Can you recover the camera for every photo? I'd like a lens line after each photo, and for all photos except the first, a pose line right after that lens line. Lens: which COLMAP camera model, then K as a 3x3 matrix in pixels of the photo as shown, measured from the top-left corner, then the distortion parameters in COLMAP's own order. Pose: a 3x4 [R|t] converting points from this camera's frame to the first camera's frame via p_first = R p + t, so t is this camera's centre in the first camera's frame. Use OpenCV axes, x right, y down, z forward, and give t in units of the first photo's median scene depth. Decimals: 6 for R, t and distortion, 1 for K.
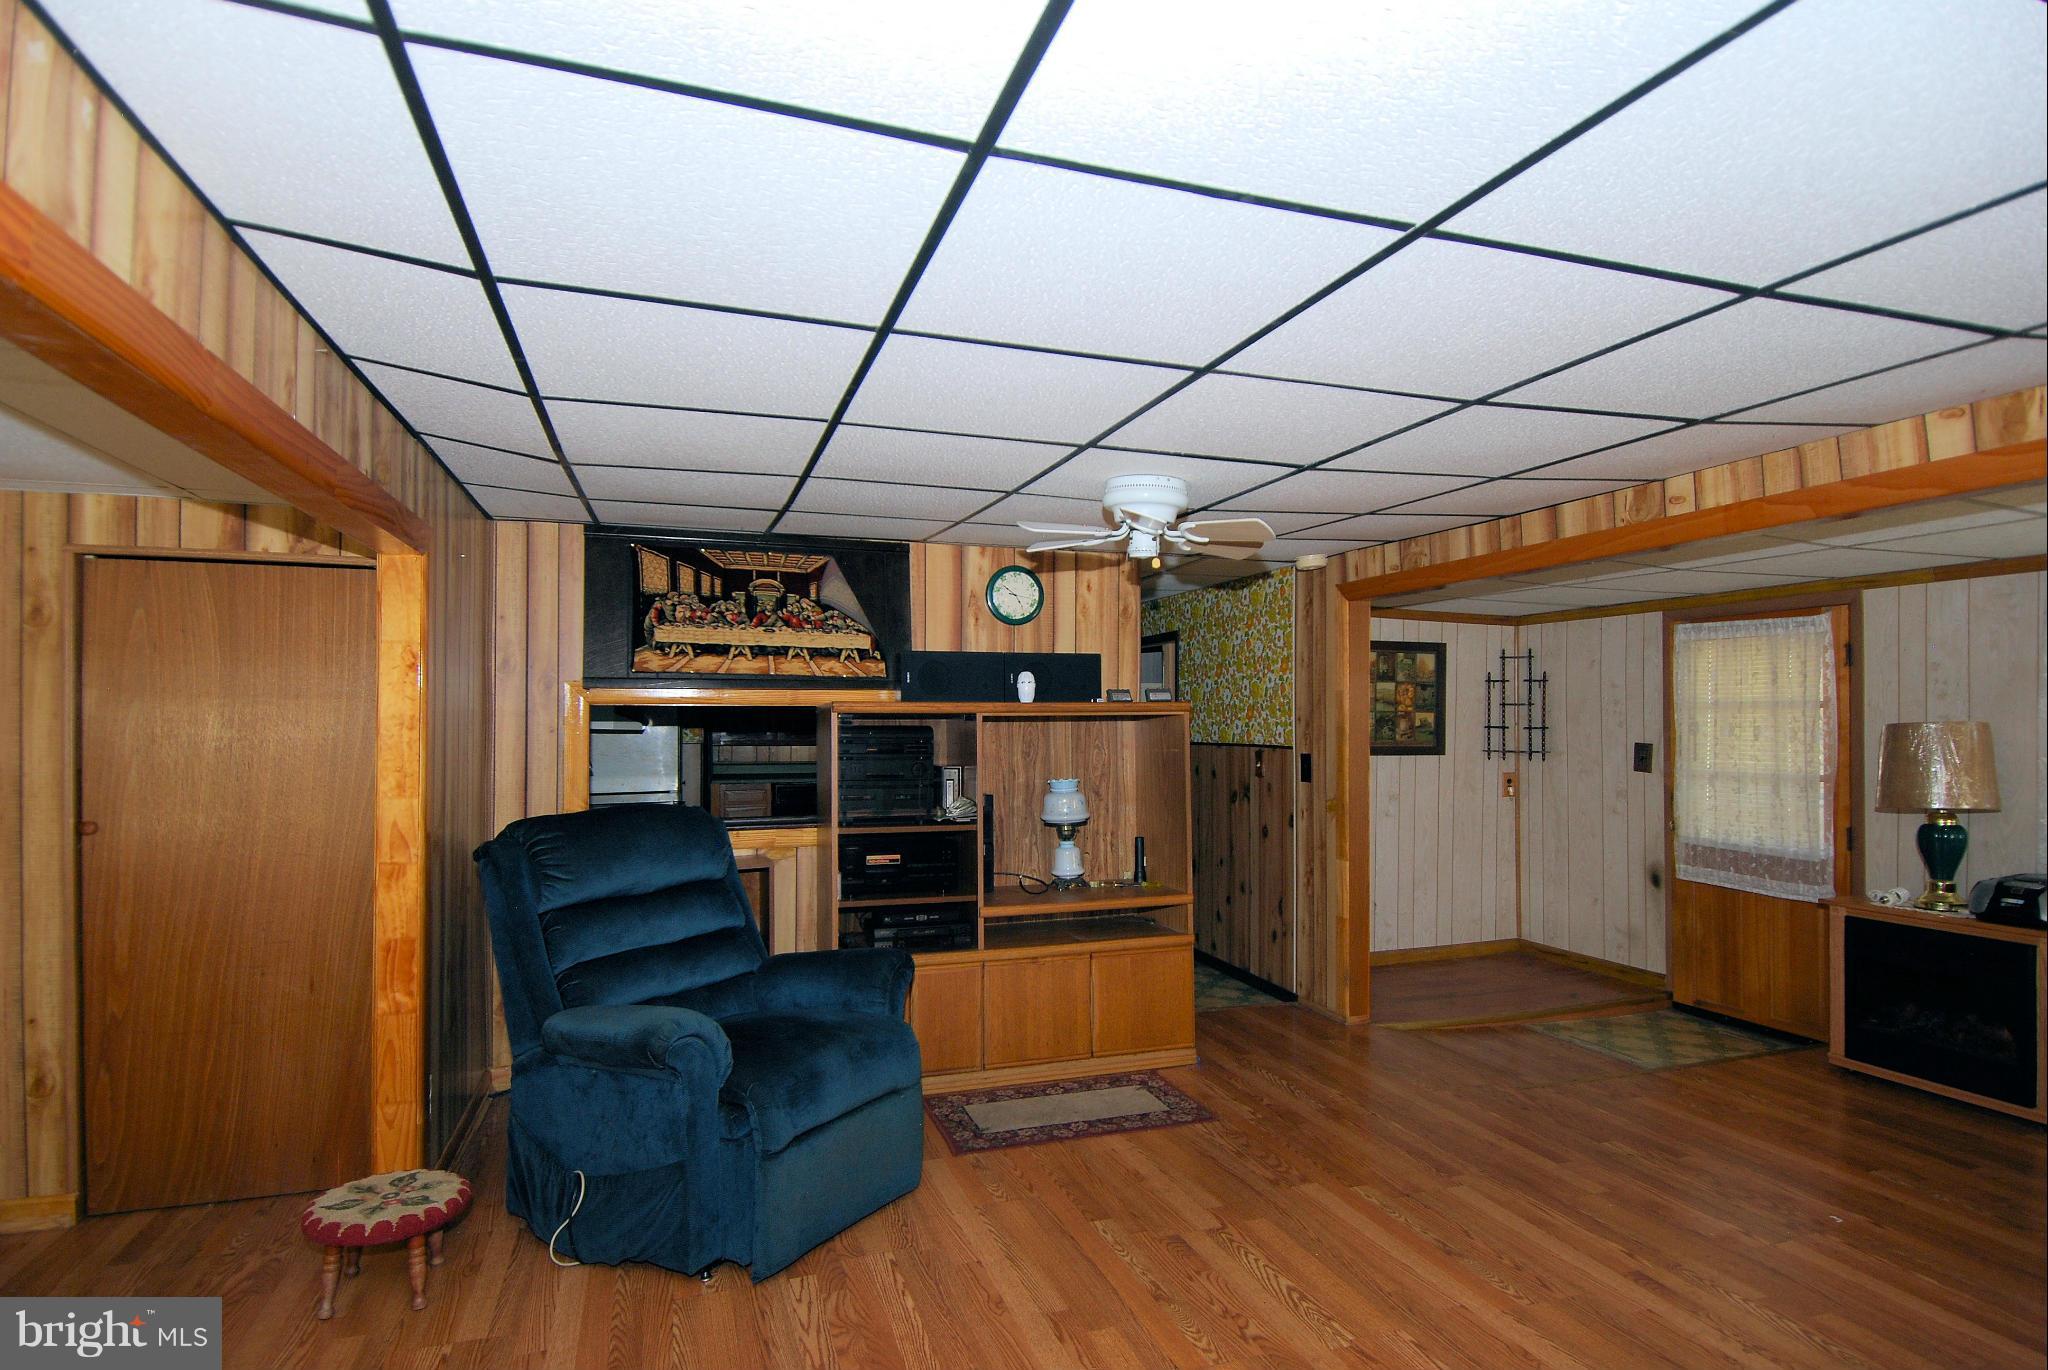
lens RADIAL K [[1155.1, 0, 996.9], [0, 1155.1, 714.3], [0, 0, 1]] dist [0.066004, -0.065192]
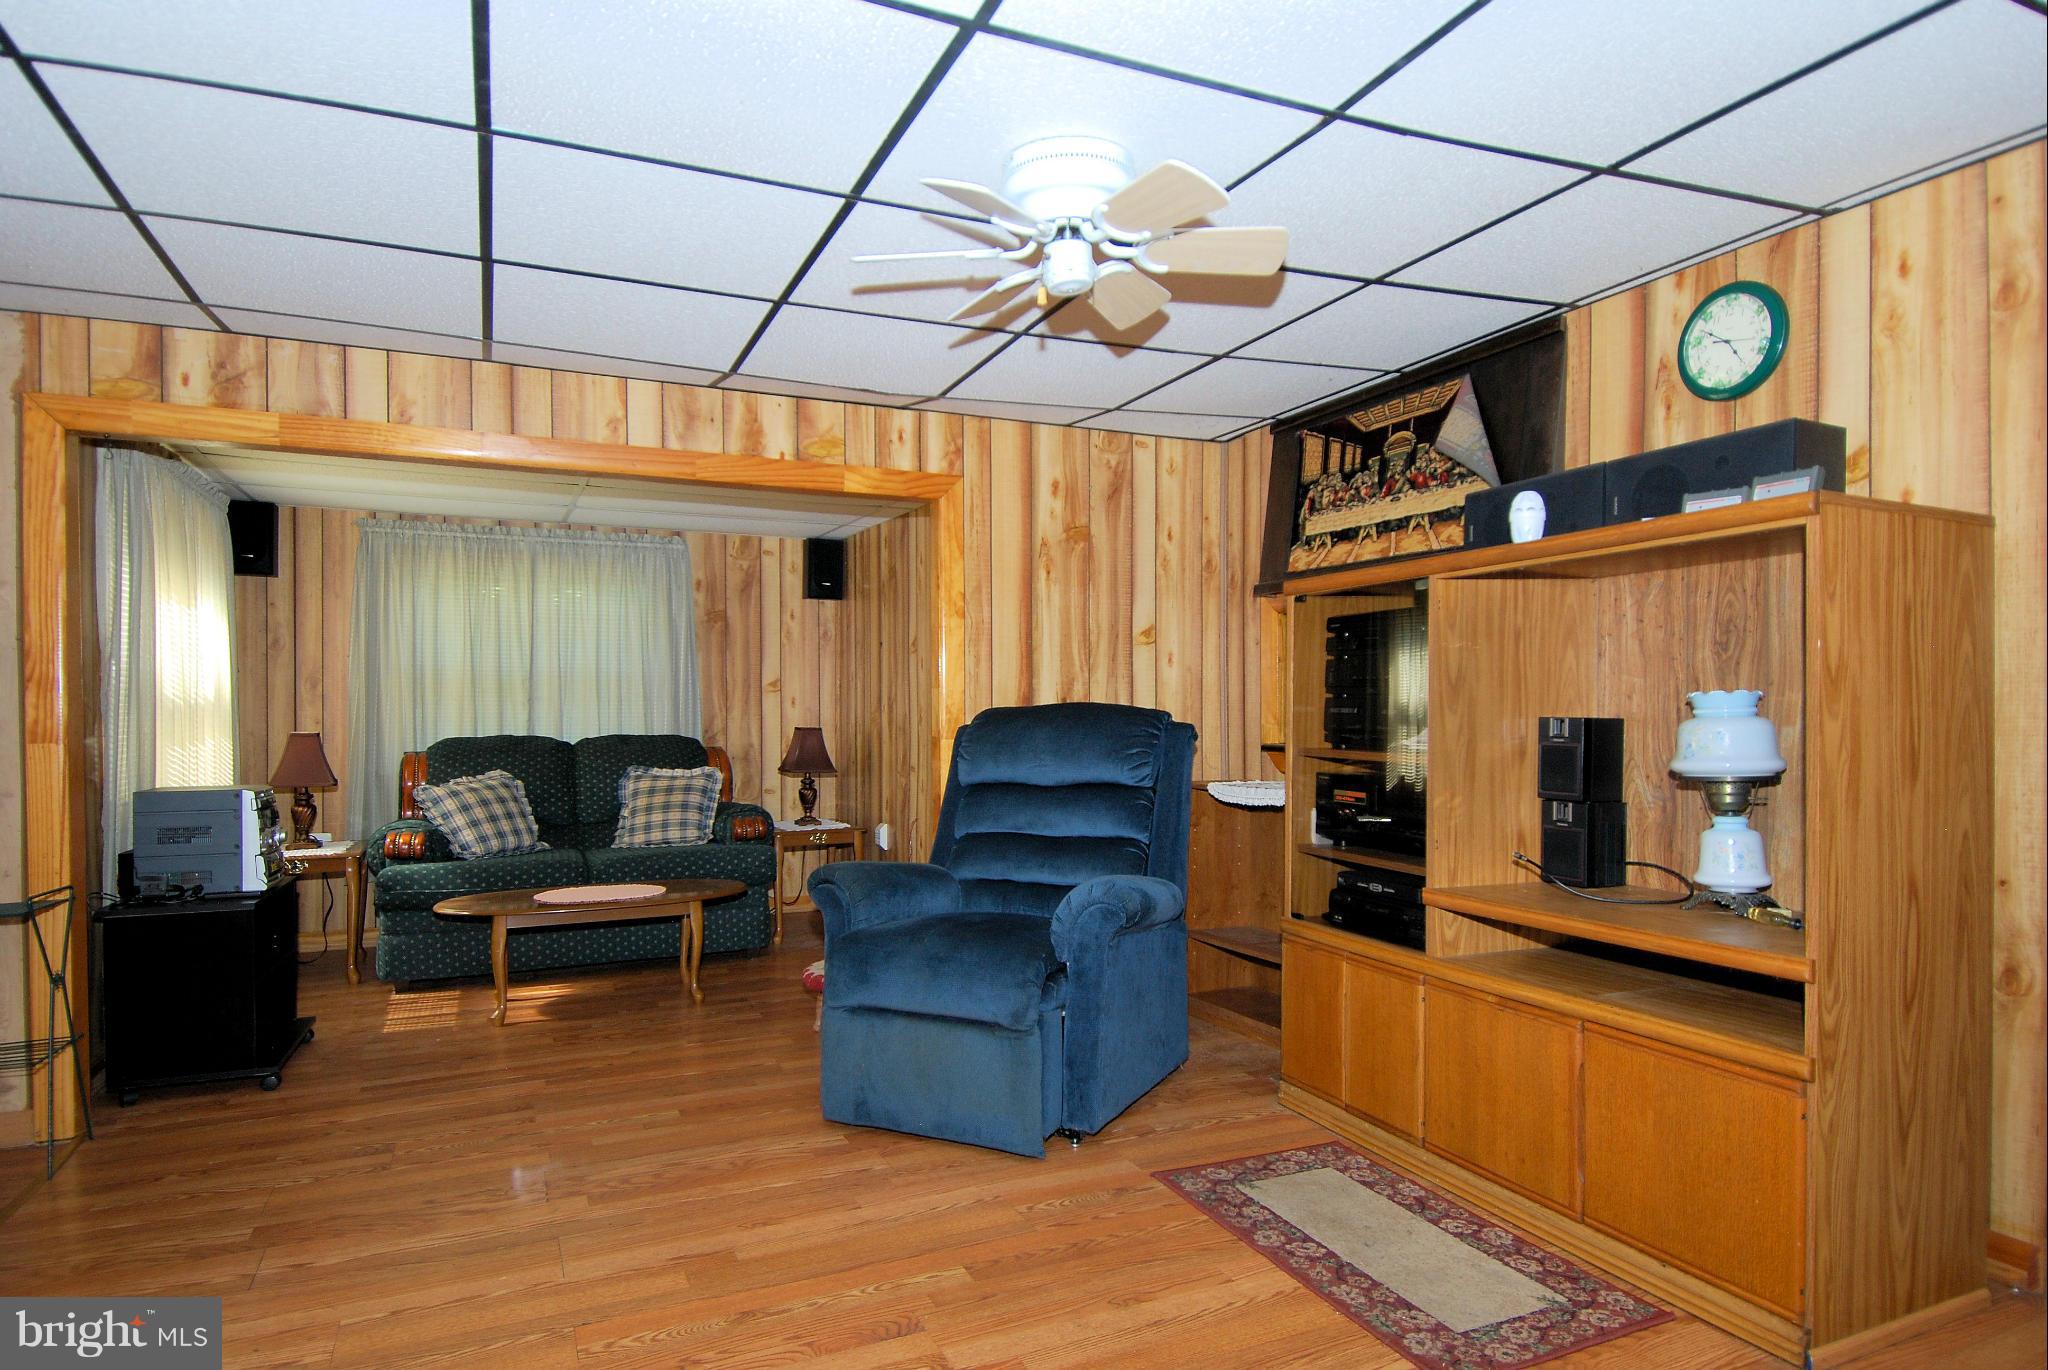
lens RADIAL K [[1155.1, 0, 996.9], [0, 1155.1, 714.3], [0, 0, 1]] dist [0.066004, -0.065192]
pose [[0.082703, 0.005977, -0.996556, 0.557234], [-0.000106, 0.999982, 0.005989, 0.066417], [0.996574, -0.000390, 0.082702, 0.678820]]
